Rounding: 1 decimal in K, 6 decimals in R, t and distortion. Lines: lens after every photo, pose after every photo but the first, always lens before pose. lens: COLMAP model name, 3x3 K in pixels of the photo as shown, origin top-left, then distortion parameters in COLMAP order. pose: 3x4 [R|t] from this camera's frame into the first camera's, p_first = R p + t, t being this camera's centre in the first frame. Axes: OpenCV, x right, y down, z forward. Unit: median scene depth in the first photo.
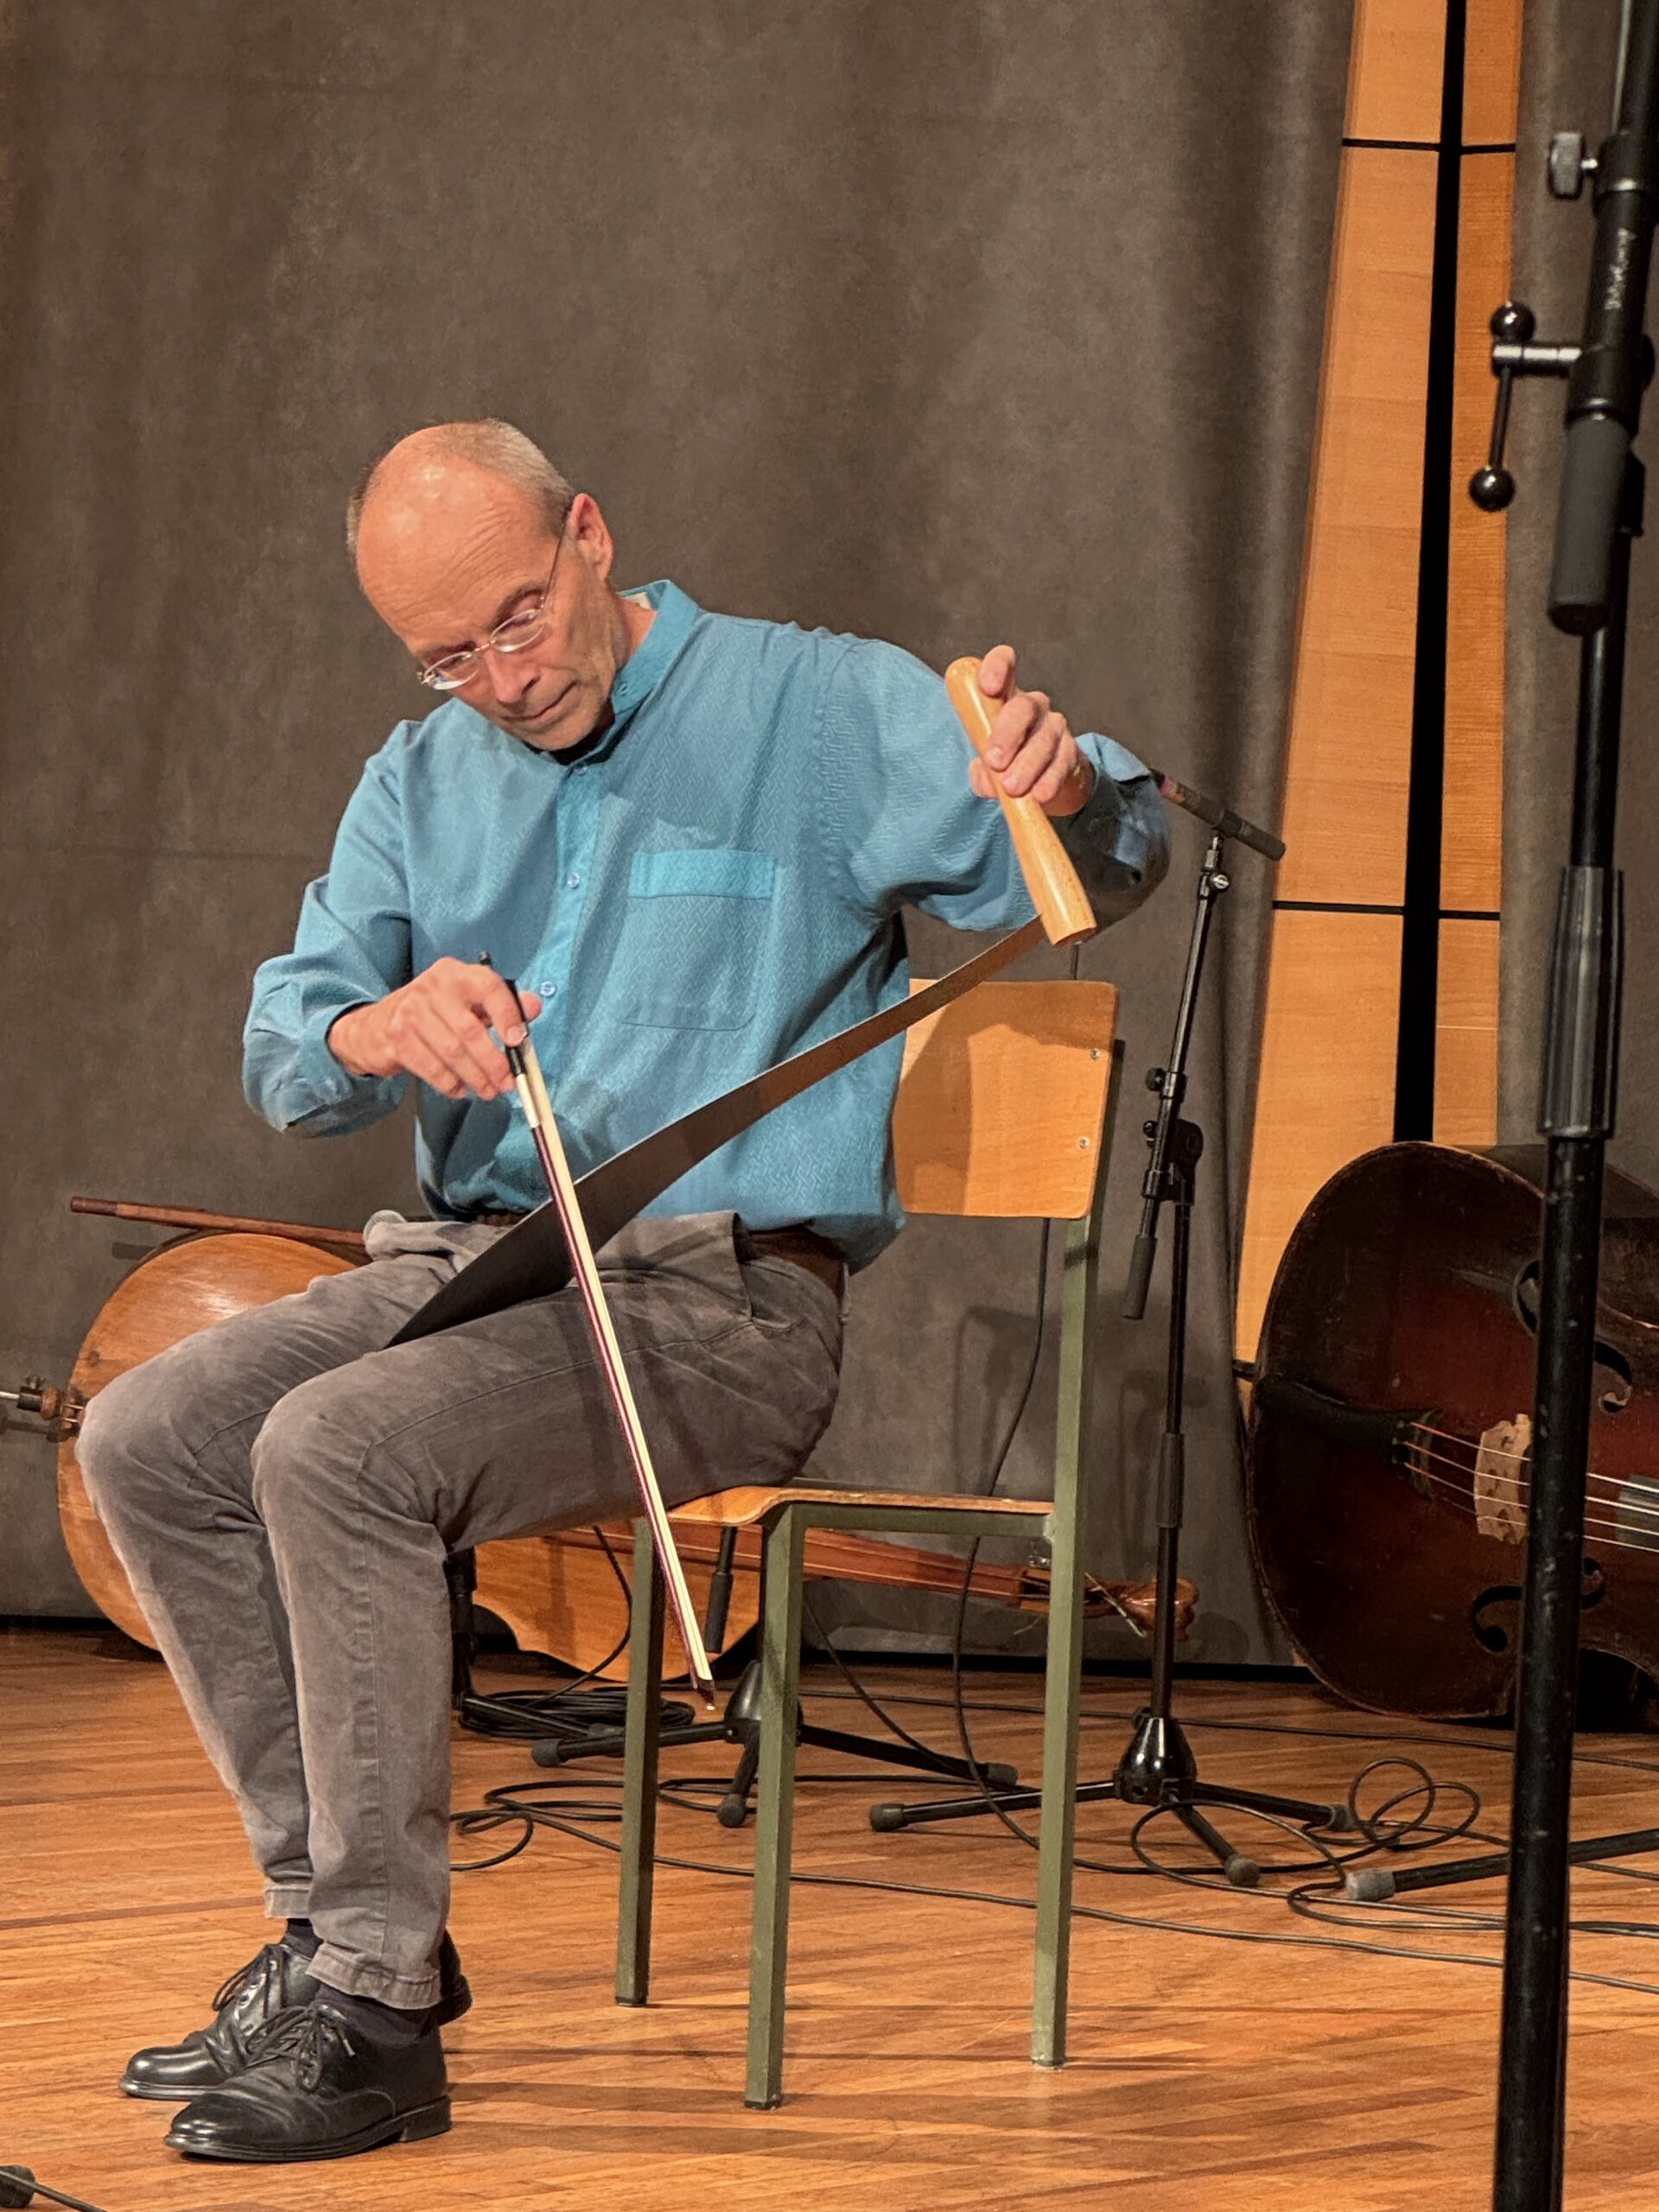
lens RADIAL K [[7733.5, 0, 829.5], [0, 7733.5, 1106.0], [0, 0, 1]] dist [-0.945934, 28.019424]
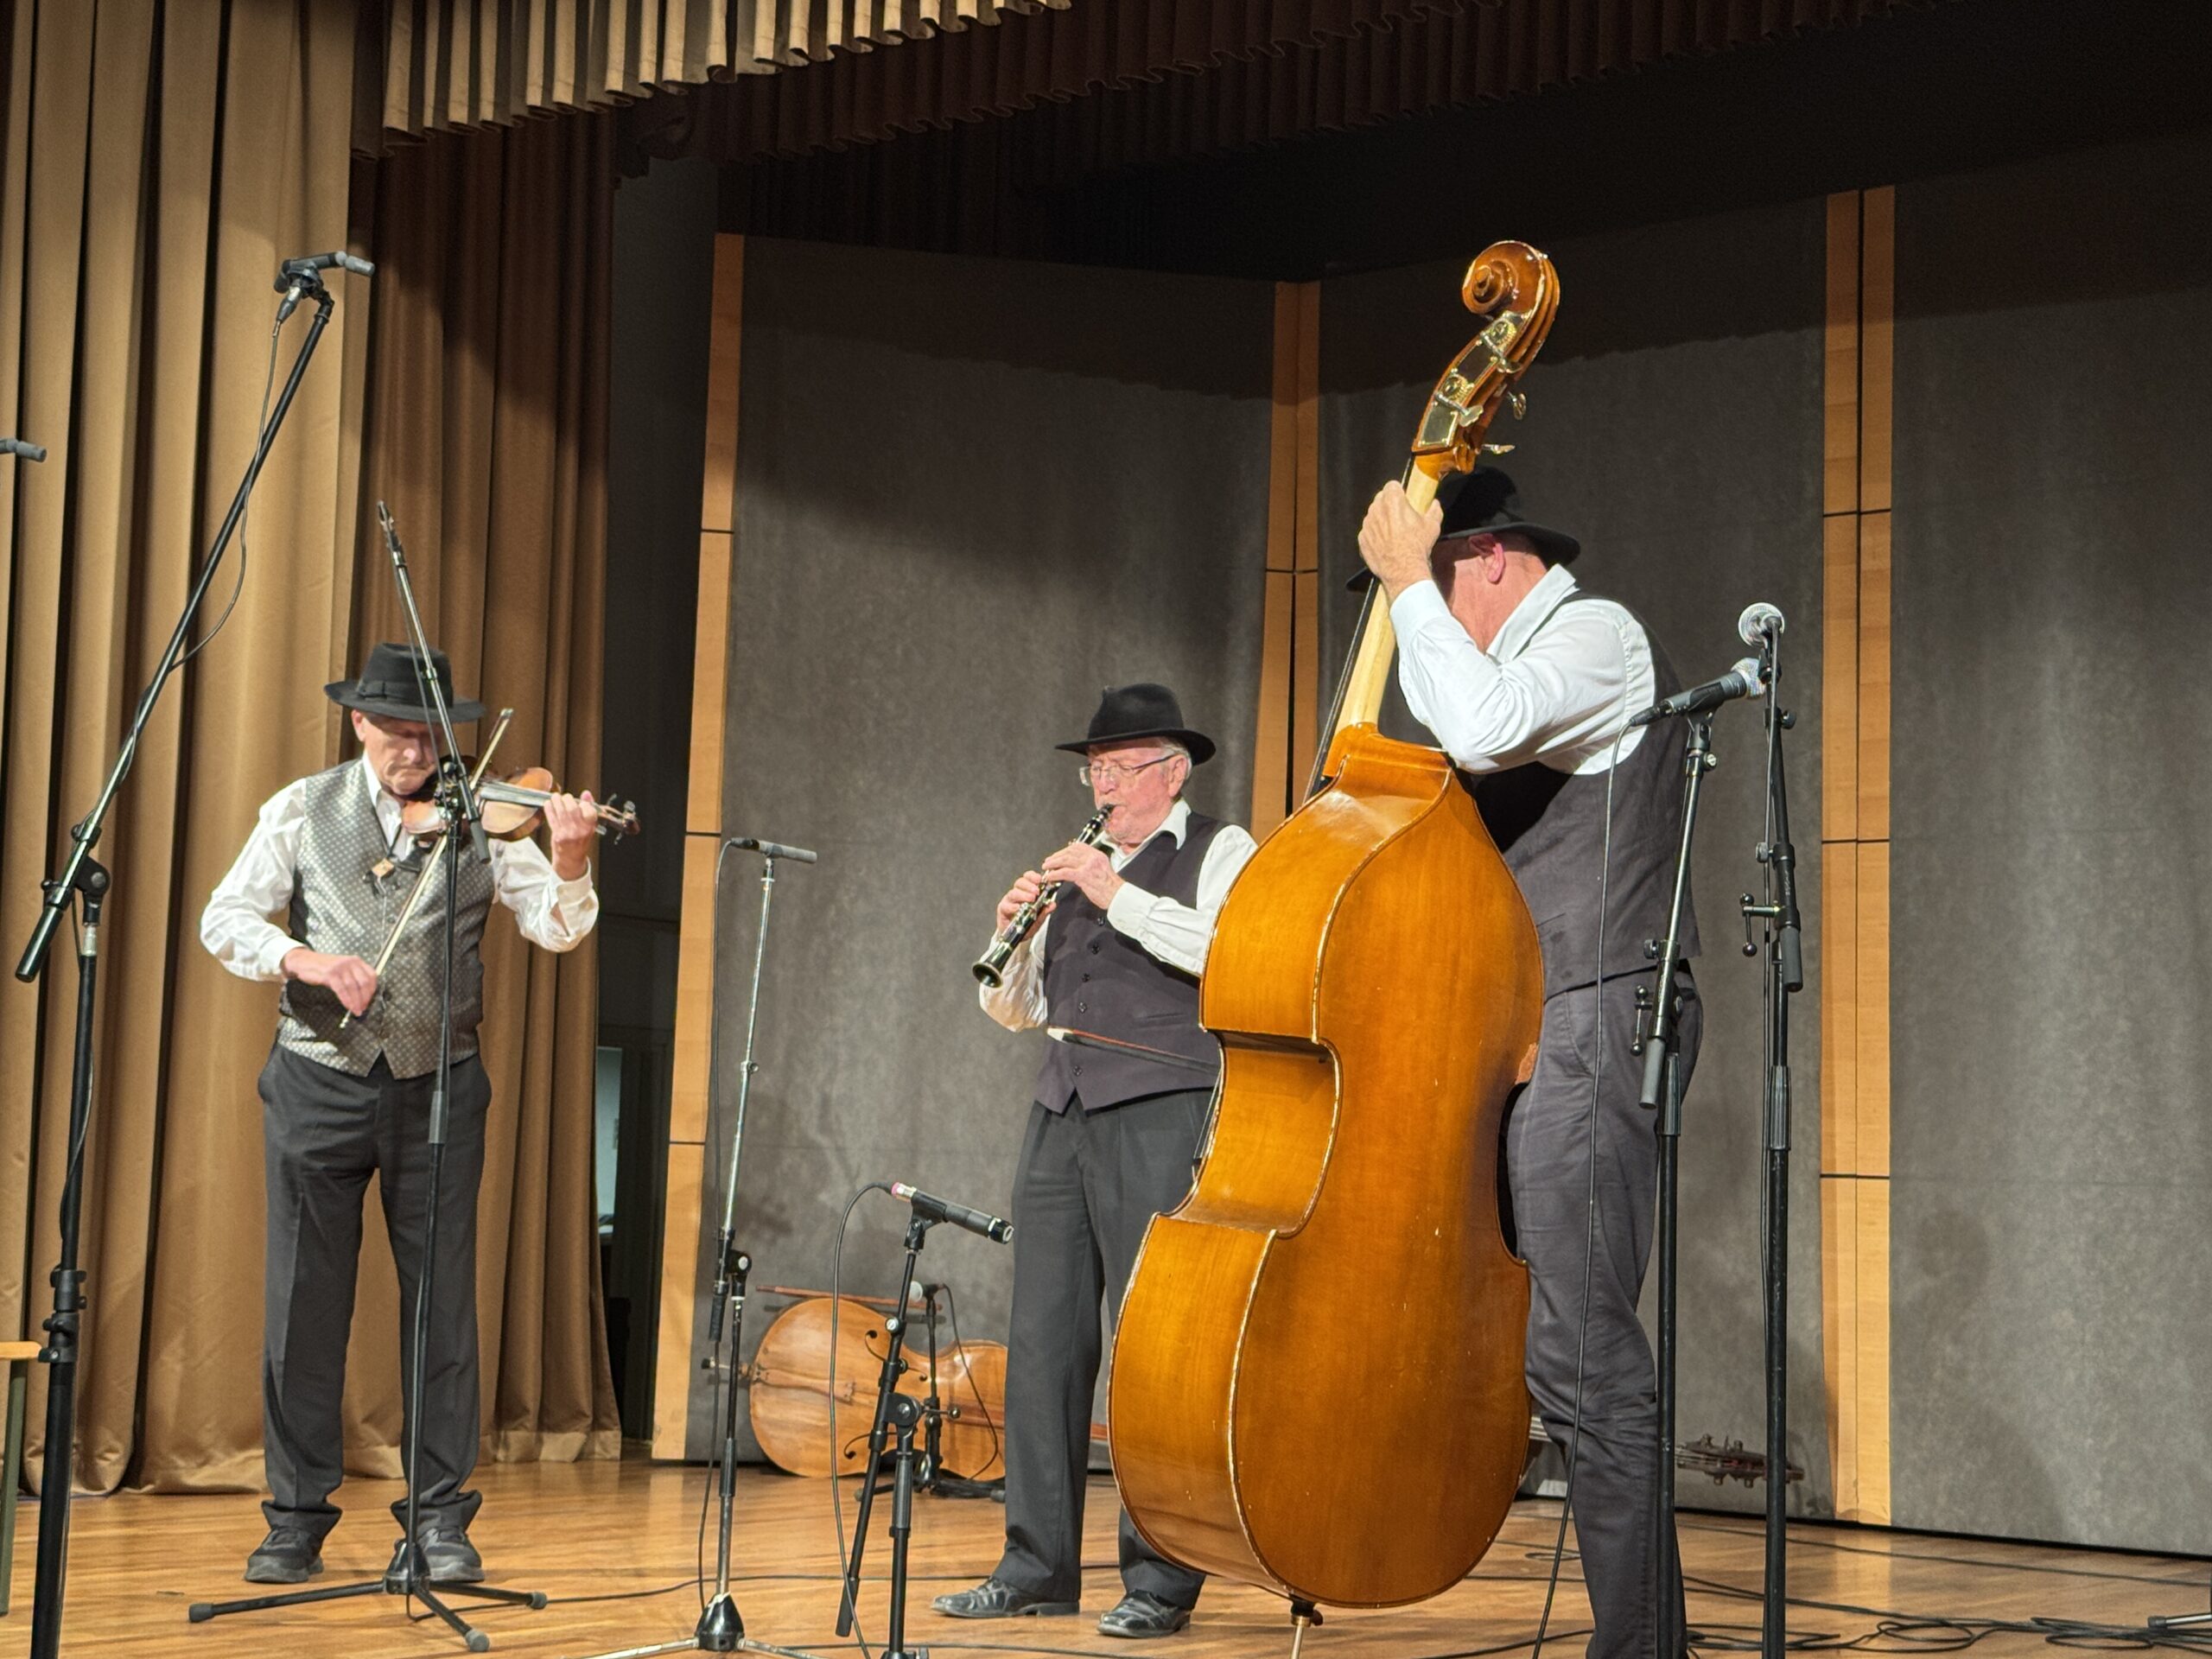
lens RADIAL K [[3405.3, 0, 1106.0], [0, 3405.3, 829.5], [0, 0, 1]] dist [0.123723, -0.065209]
pose [[0.994953, 0.000730, 0.100343, -0.094557], [0.013081, 0.990496, -0.136920, 0.018190], [-0.099490, 0.137541, 0.985487, -0.116201]]
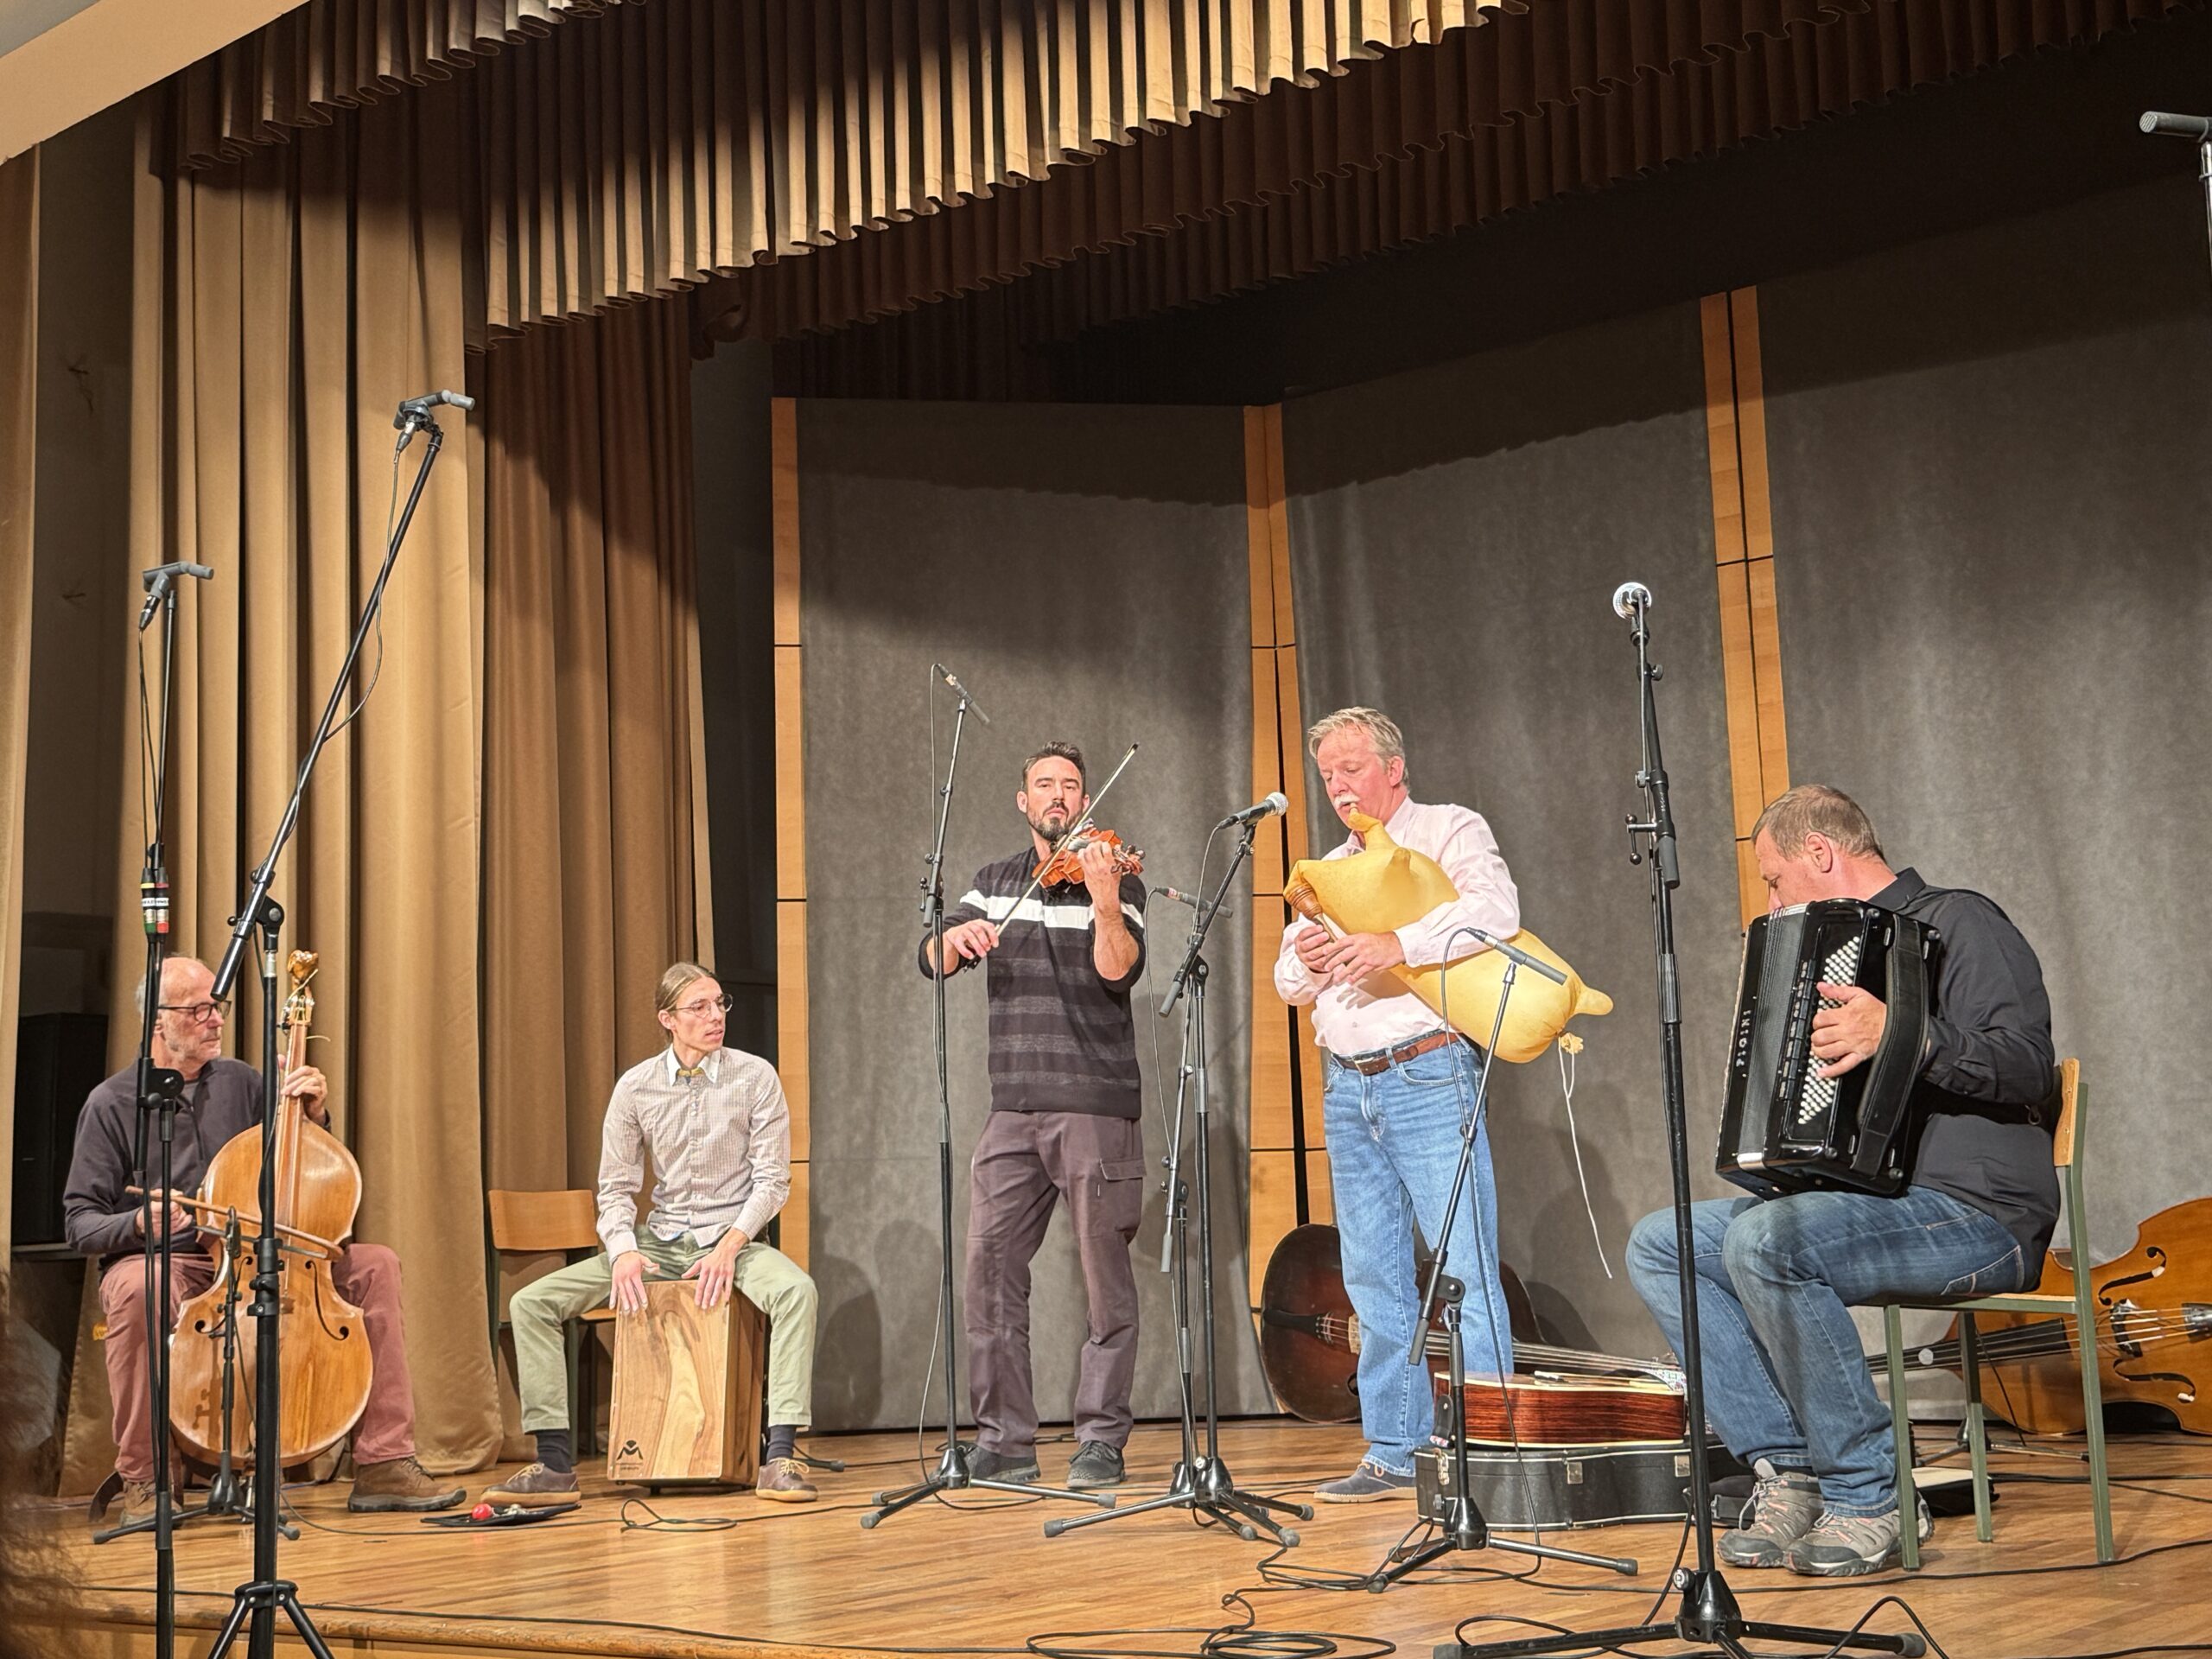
lens RADIAL K [[2930.6, 0, 1106.0], [0, 2930.6, 829.5], [0, 0, 1]] dist [0.122469, -0.076034]
pose [[0.994477, -0.062438, 0.084367, -0.086905], [0.076438, 0.981688, -0.174487, 0.046011], [-0.071928, 0.179972, 0.981038, -0.132225]]
